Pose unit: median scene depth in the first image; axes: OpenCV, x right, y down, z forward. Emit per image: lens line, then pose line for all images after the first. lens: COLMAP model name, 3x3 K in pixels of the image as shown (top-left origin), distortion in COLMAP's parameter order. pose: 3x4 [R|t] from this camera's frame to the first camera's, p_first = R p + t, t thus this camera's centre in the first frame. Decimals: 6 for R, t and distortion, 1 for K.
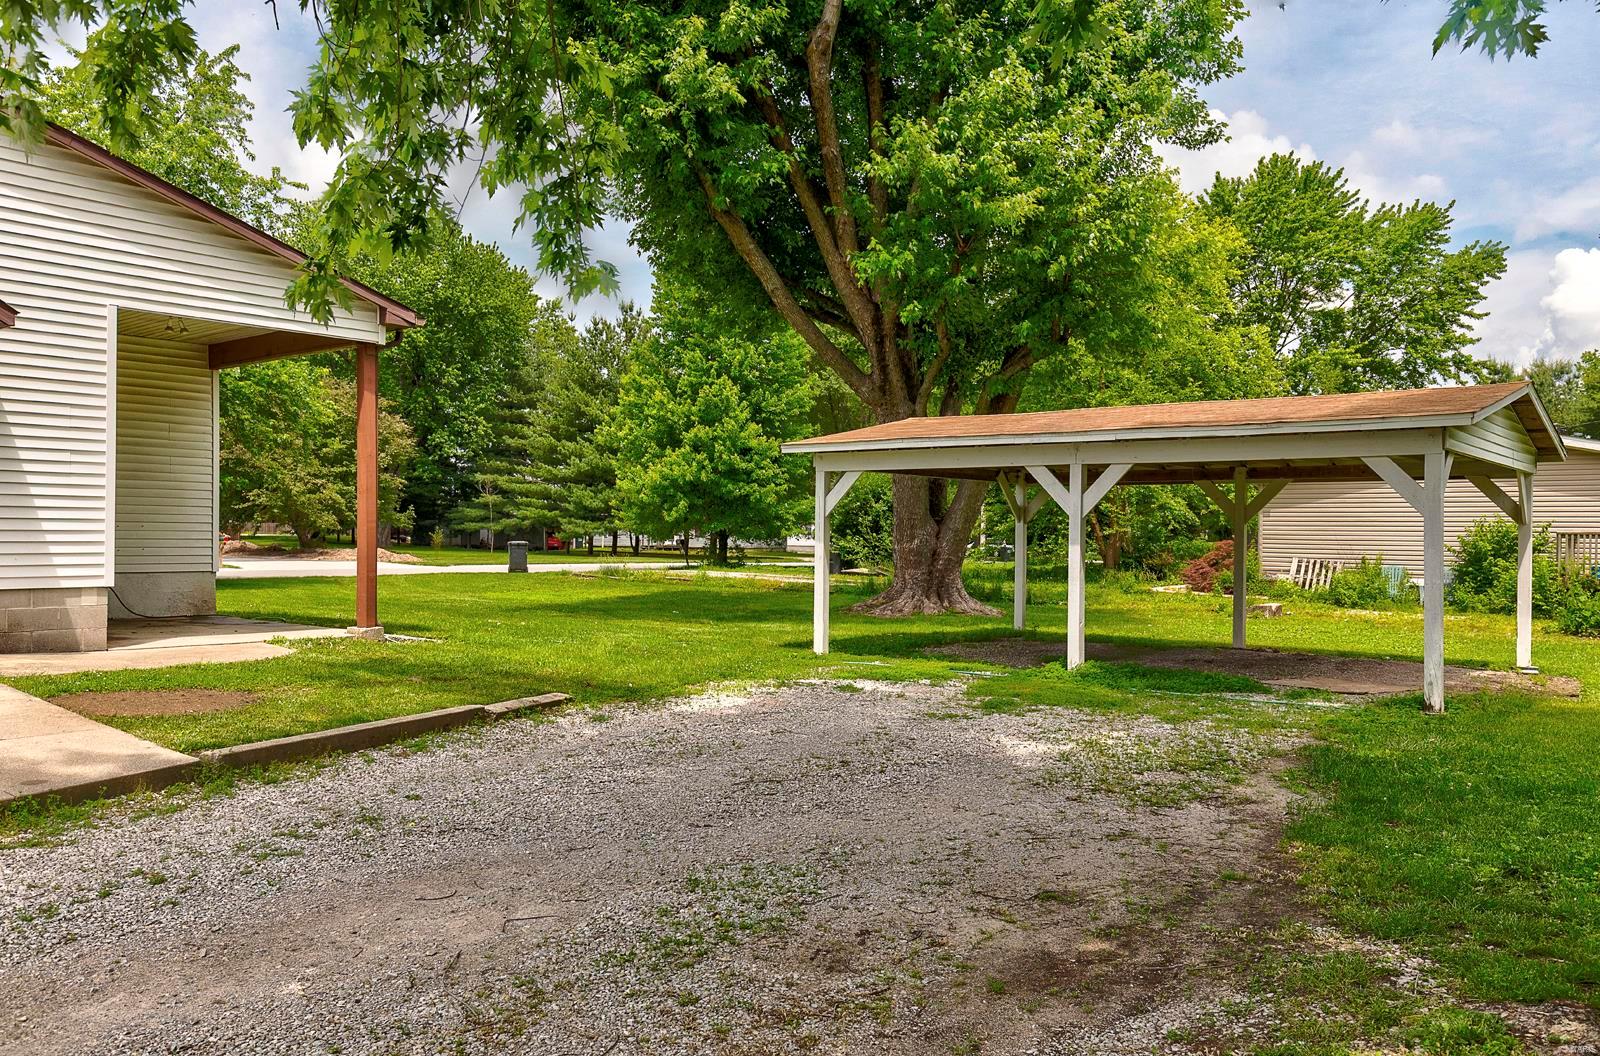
lens RADIAL K [[1278.4, 0, 793.2], [0, 1278.4, 529.6], [0, 0, 1]] dist [0.006542, -0.003737]
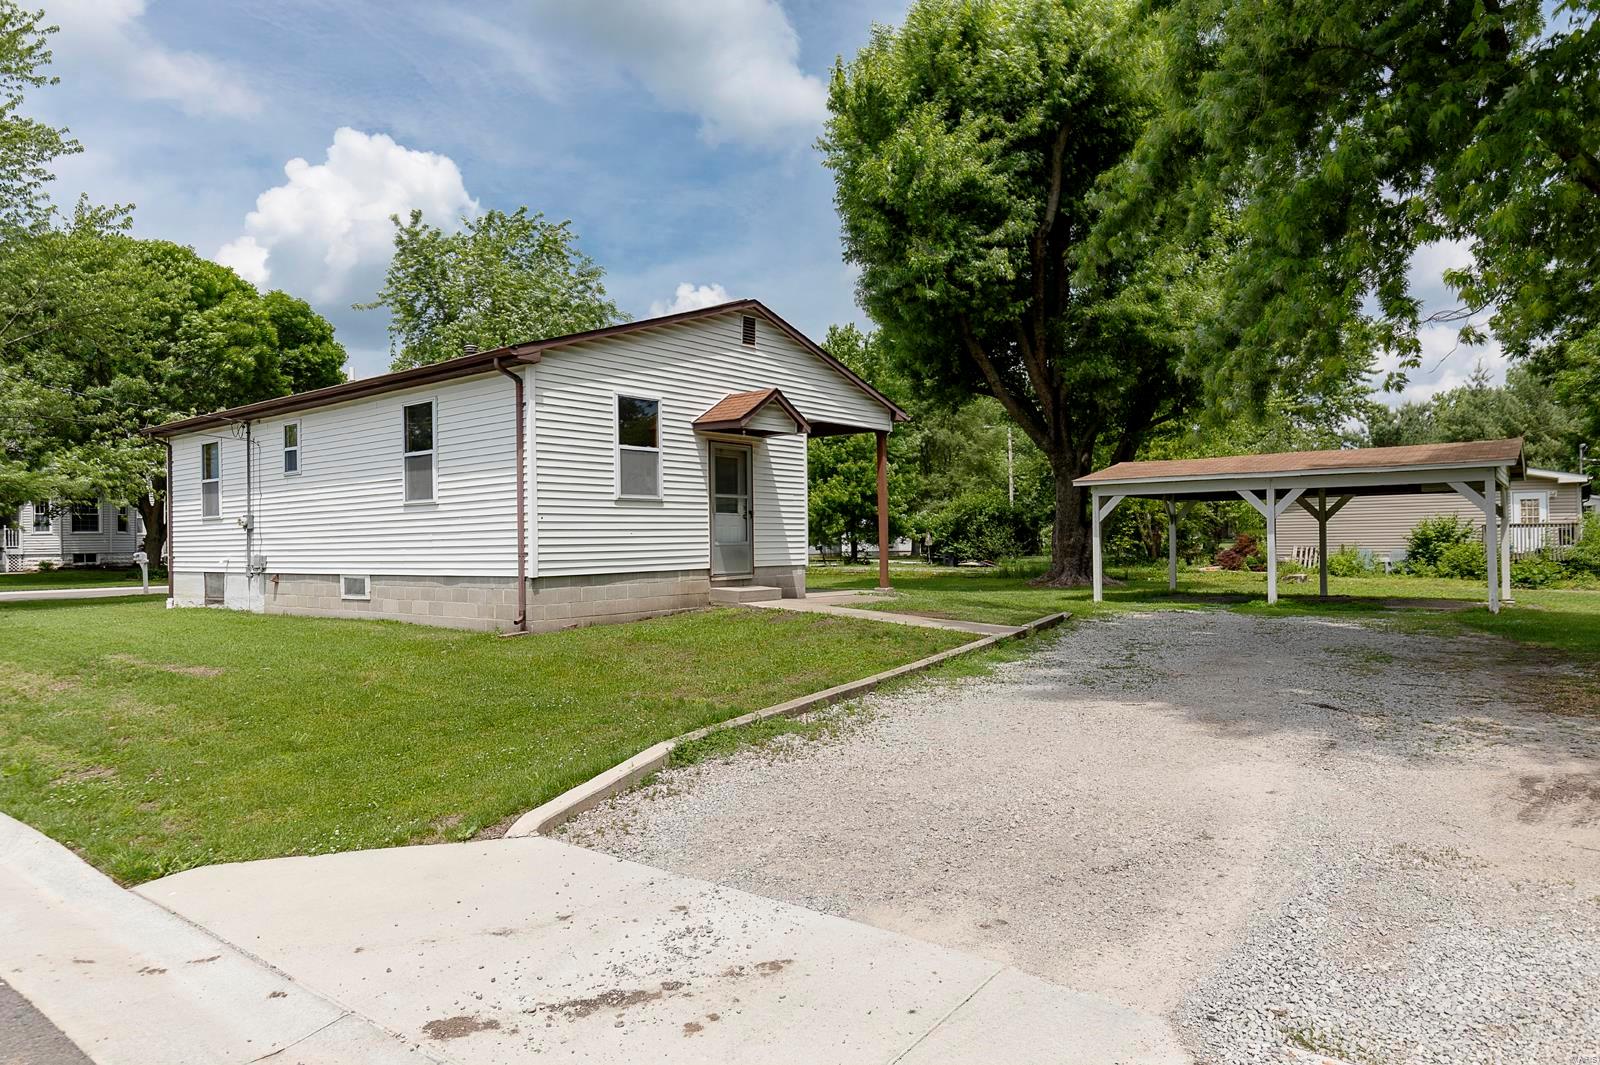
lens RADIAL K [[1022.4, 0, 802.9], [0, 1022.4, 529.4], [0, 0, 1]] dist [0.000155, -0.001748]
pose [[0.999654, -0.022447, 0.013688, -0.222340], [0.022603, 0.999680, -0.011365, 0.003637], [-0.013428, 0.011671, 0.999842, -0.209538]]
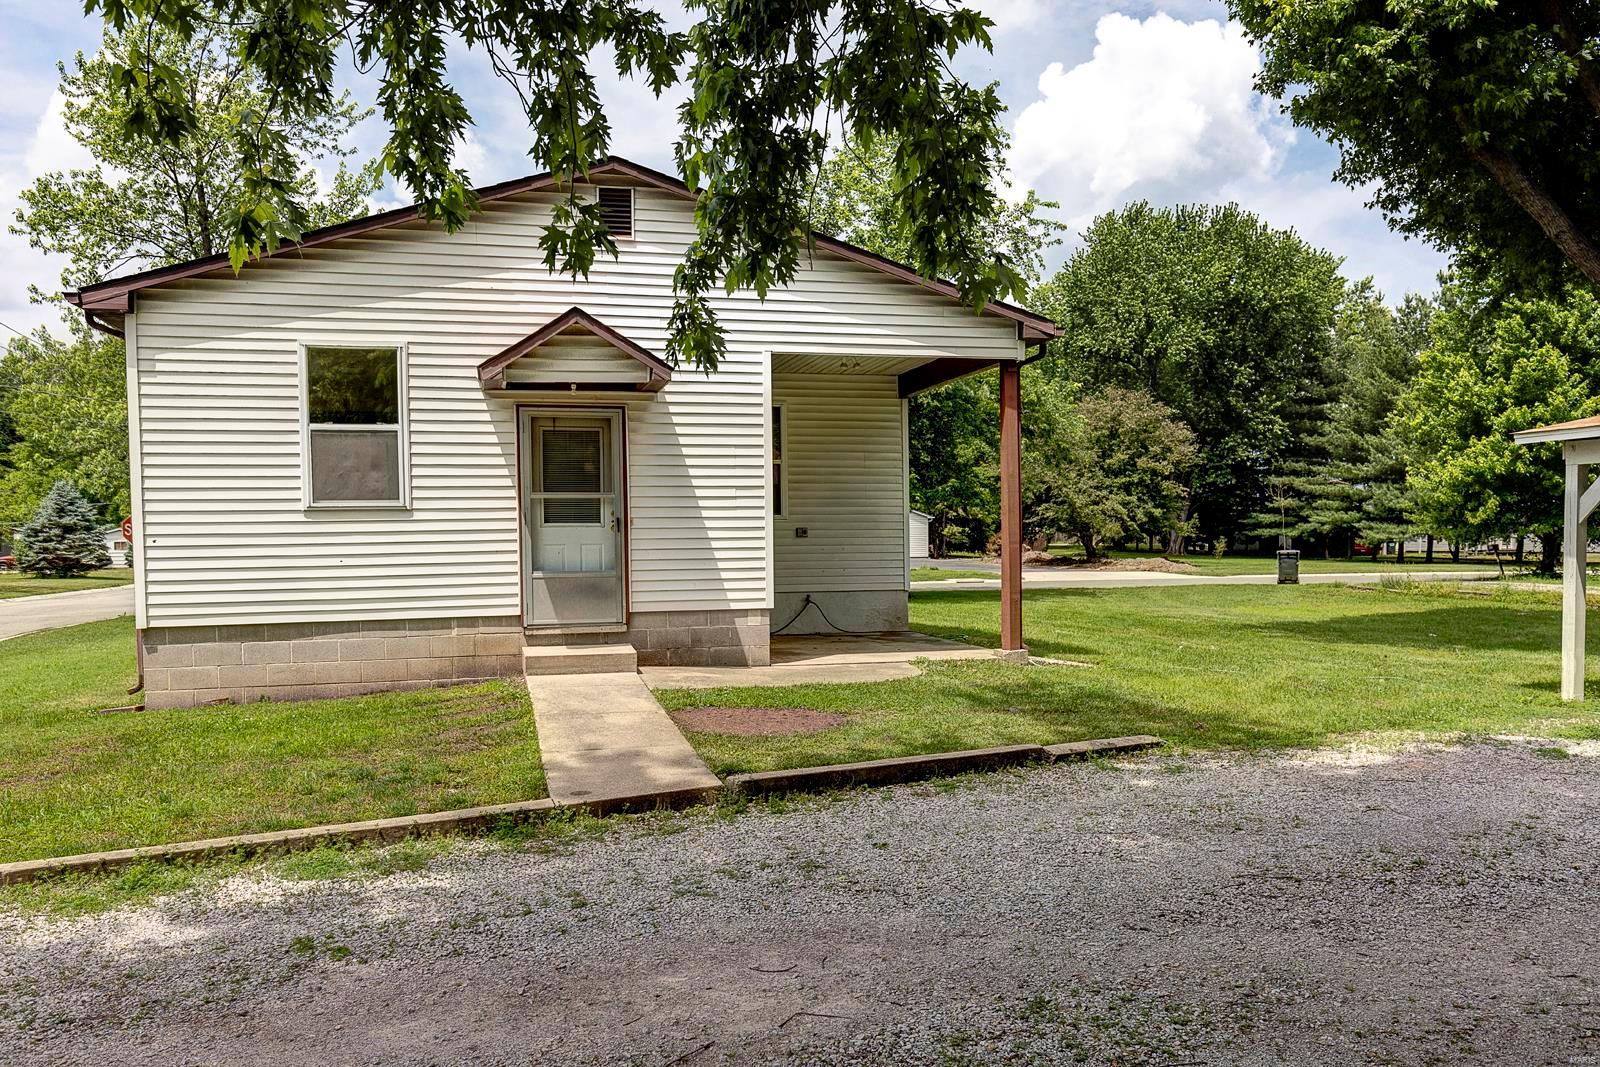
lens RADIAL K [[1278.4, 0, 796.5], [0, 1278.4, 583.4], [0, 0, 1]] dist [0.006542, -0.003737]
pose [[0.805348, 0.000472, -0.592802, 0.054420], [0.022404, 0.999261, 0.031233, -0.004293], [0.592378, -0.038434, 0.804743, 0.050871]]
